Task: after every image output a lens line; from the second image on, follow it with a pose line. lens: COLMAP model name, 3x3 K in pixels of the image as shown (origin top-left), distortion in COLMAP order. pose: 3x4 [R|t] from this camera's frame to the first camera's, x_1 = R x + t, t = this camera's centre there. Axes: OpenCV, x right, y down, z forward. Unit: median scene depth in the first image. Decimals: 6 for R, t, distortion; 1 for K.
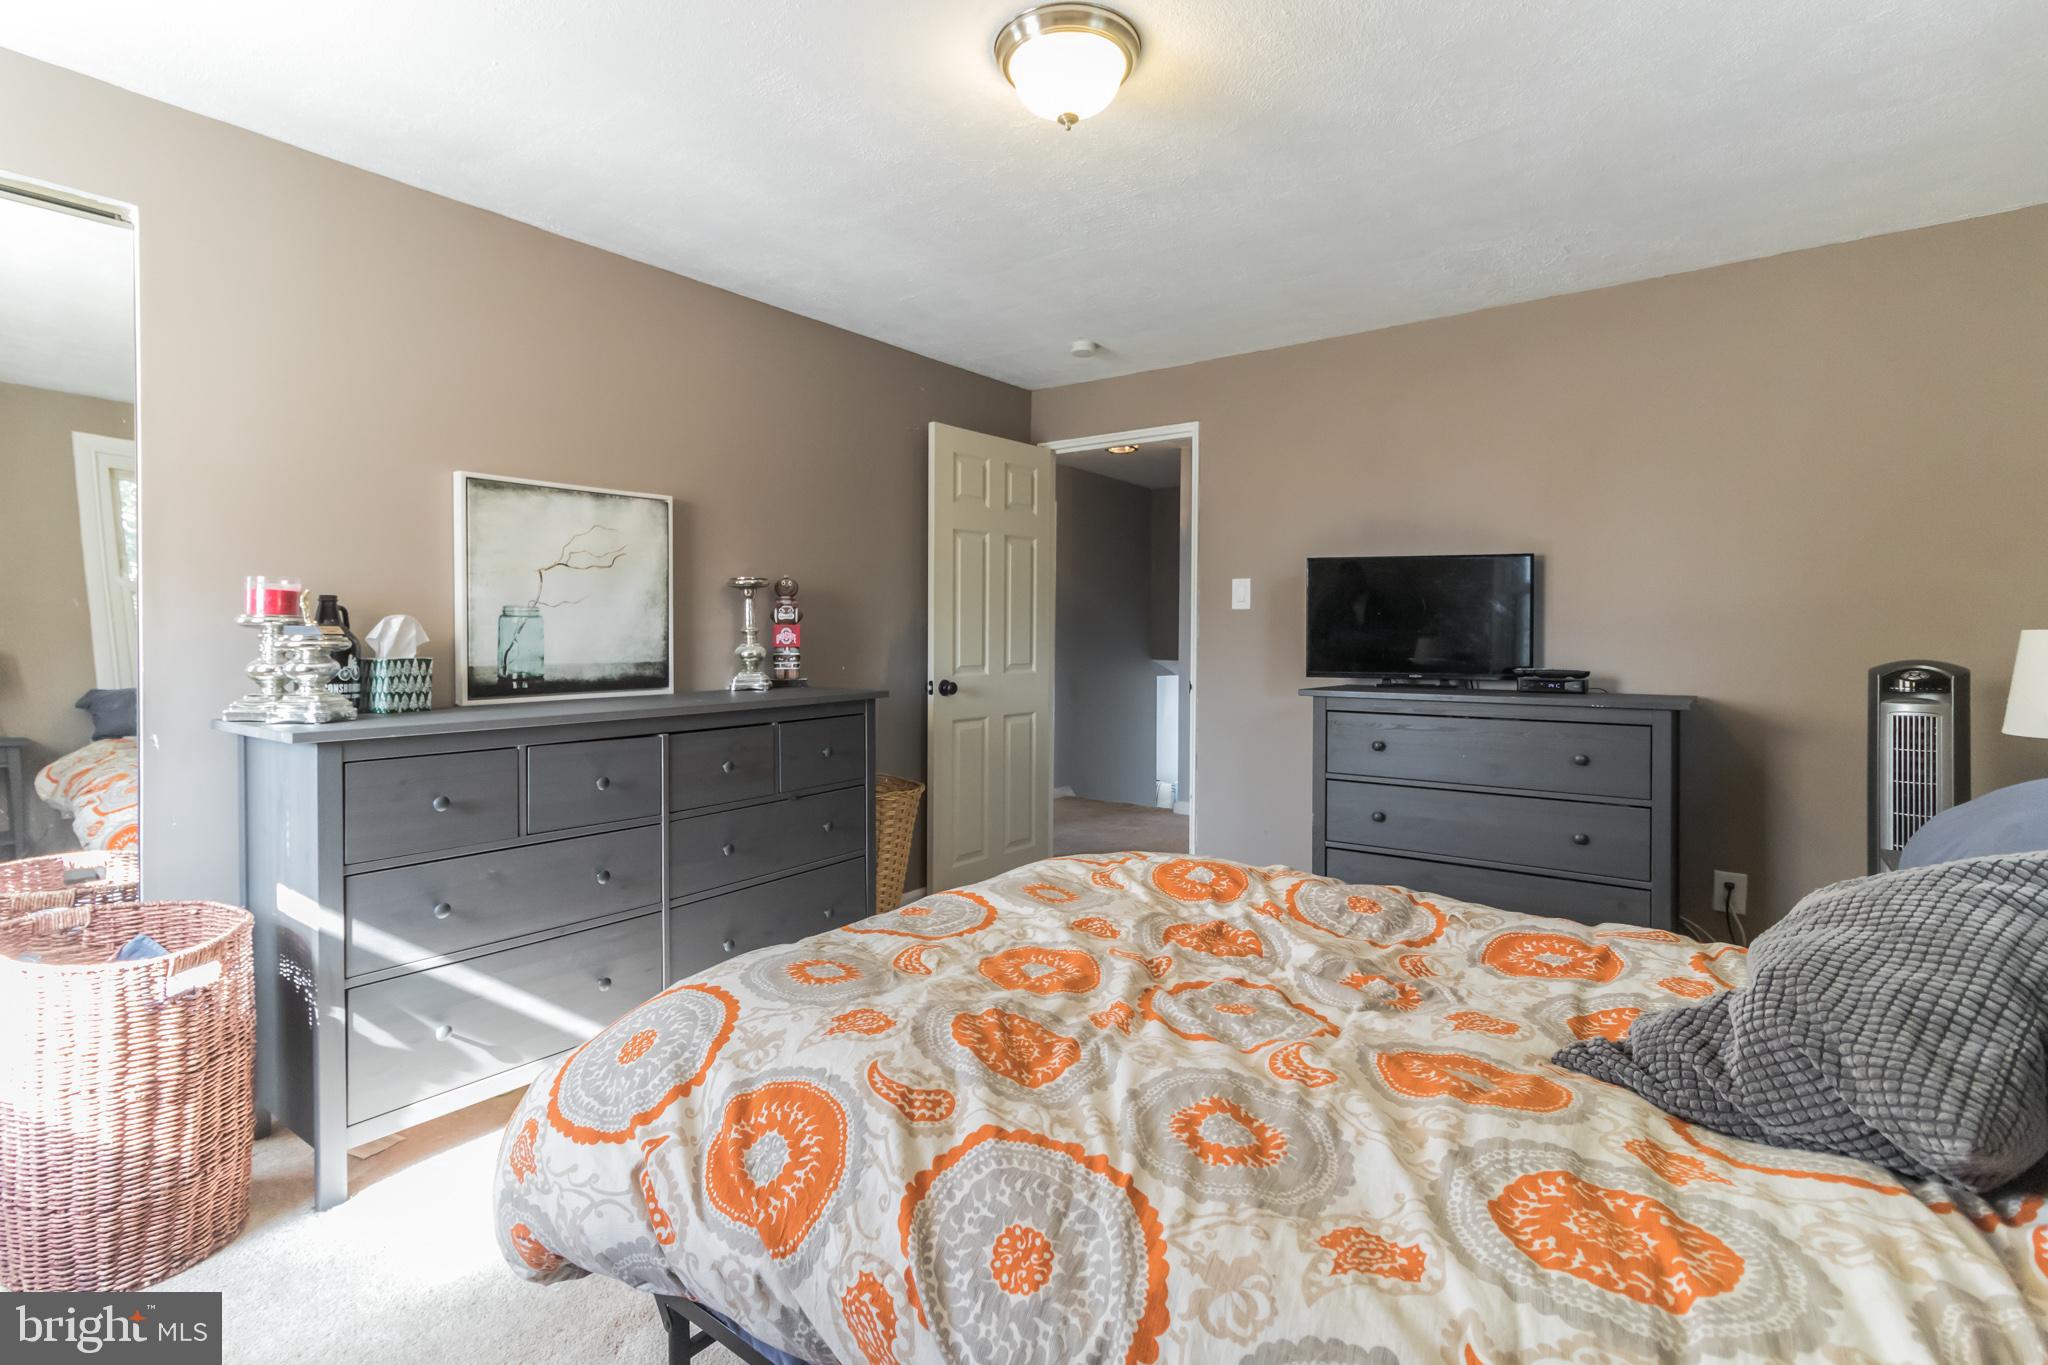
lens RADIAL K [[955.5, 0, 1023.8], [0, 955.5, 635.3], [0, 0, 1]] dist [0.000892, 0.000386]
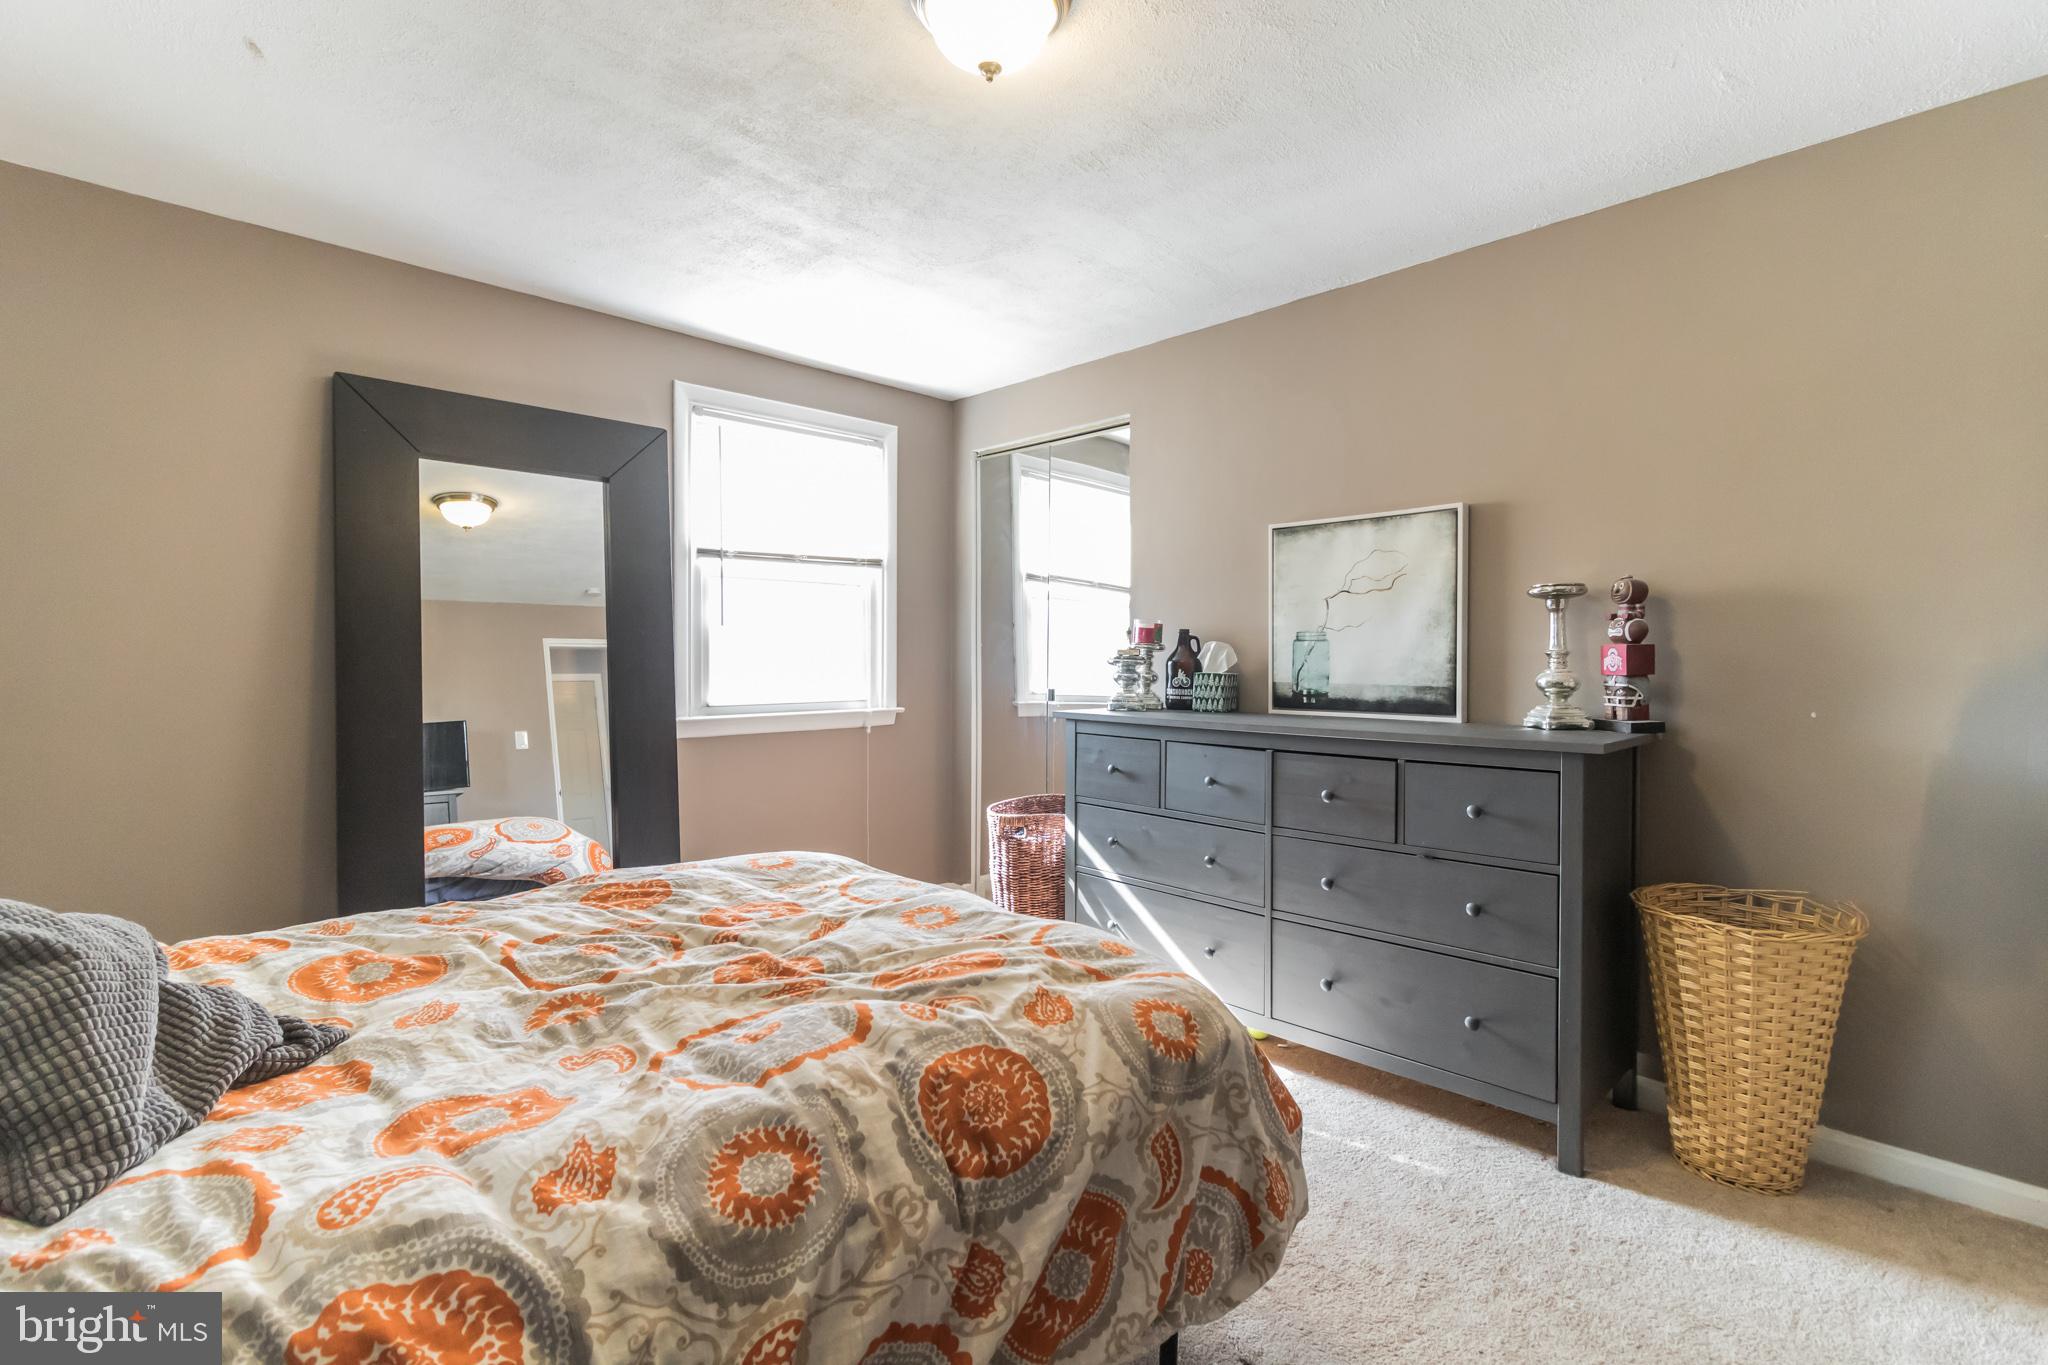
lens RADIAL K [[935.3, 0, 1016.1], [0, 935.3, 660.0], [0, 0, 1]] dist [0.002396, 0.000748]
pose [[-0.161964, 0.007439, -0.986769, 0.604694], [-0.004630, 0.999955, 0.008299, -0.003578], [0.986786, 0.005913, -0.161922, 0.787517]]
